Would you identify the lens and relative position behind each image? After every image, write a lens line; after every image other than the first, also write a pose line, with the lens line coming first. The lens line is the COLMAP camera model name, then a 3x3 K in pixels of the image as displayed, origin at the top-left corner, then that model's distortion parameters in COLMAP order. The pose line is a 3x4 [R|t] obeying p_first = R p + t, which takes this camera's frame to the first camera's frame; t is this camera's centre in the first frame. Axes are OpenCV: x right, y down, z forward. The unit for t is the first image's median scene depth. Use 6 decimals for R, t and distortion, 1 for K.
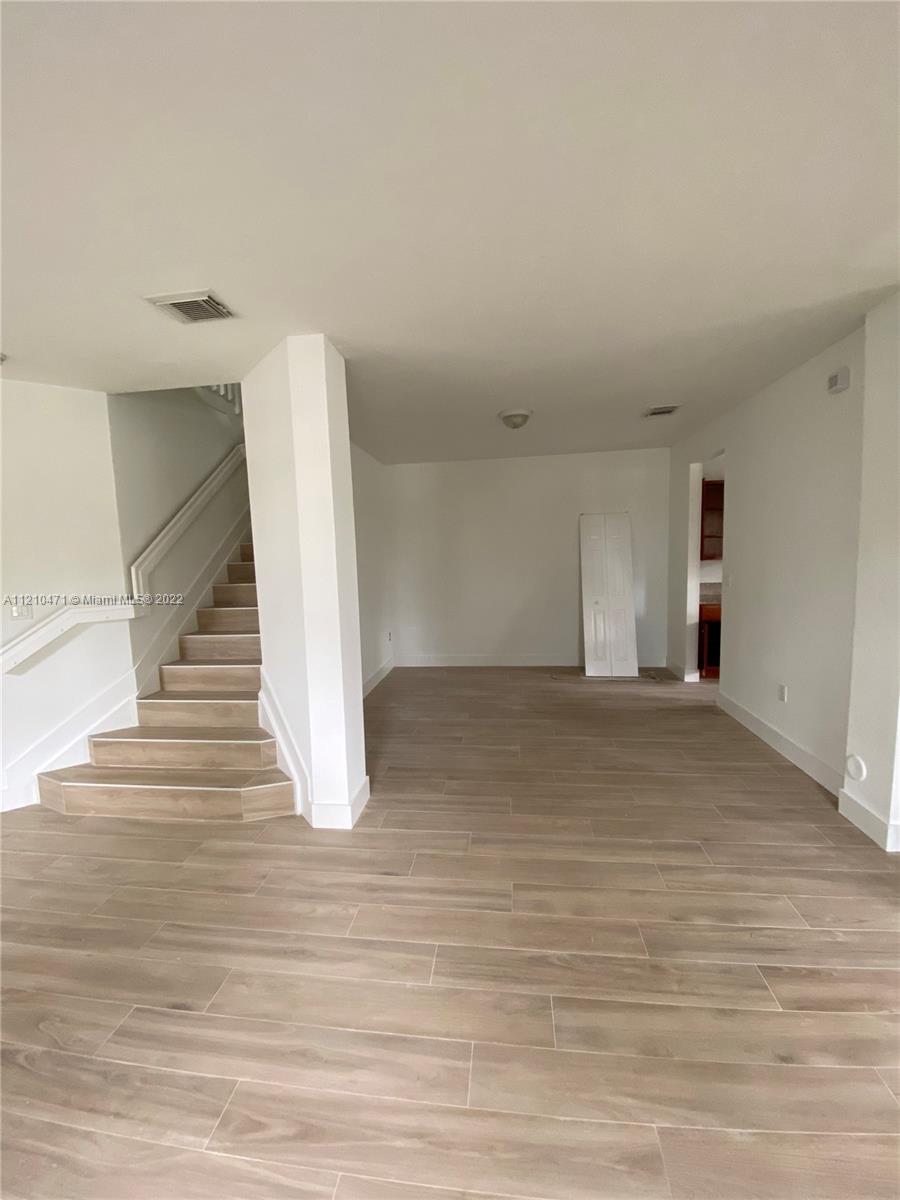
lens RADIAL K [[485.4, 0, 450.5], [0, 485.4, 607.9], [0, 0, 1]] dist [-0.003856, -0.000303]
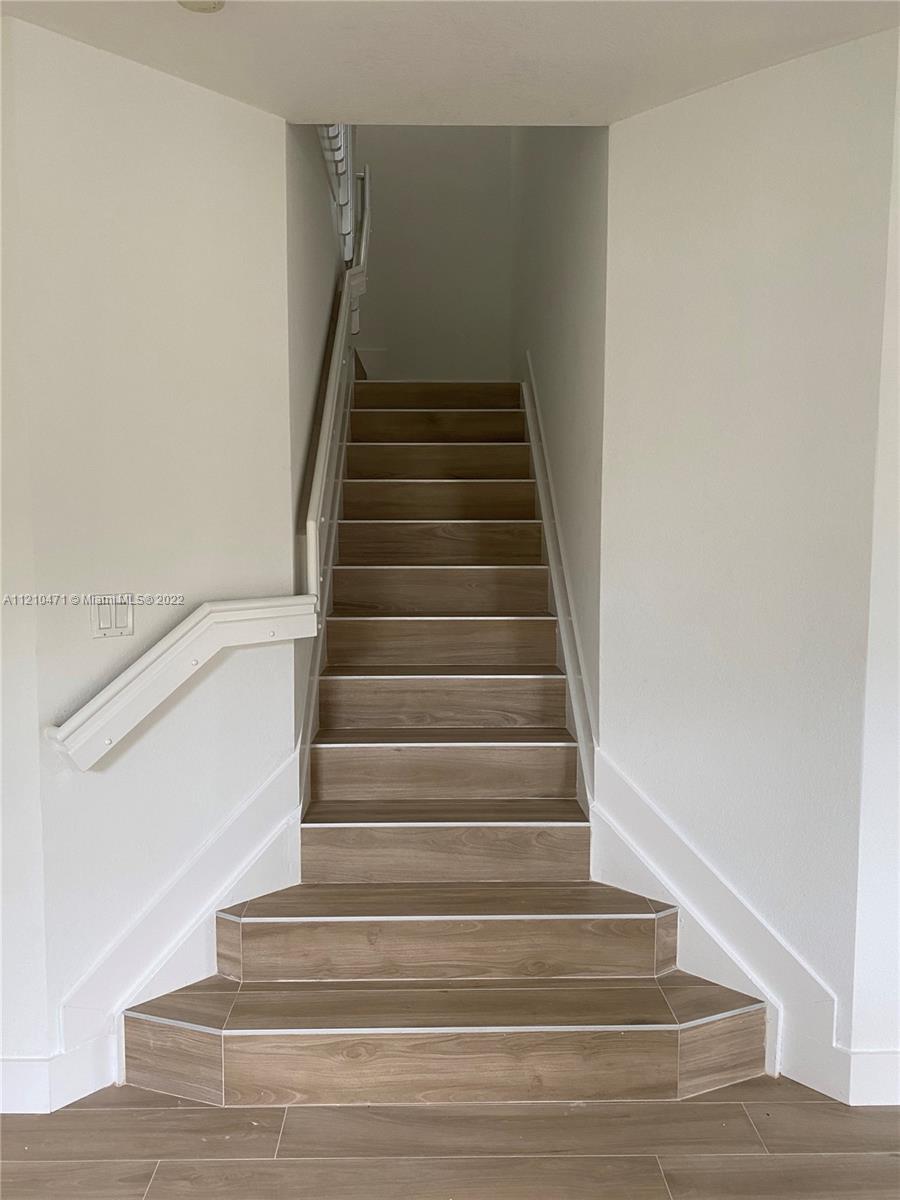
lens RADIAL K [[920.3, 0, 450.1], [0, 920.3, 595.5], [0, 0, 1]] dist [0.013493, -0.000525]
pose [[0.986235, 0.026447, 0.163220, -0.716747], [-0.022562, 0.999417, -0.025610, 0.002019], [-0.163802, 0.021575, 0.986257, 0.166179]]
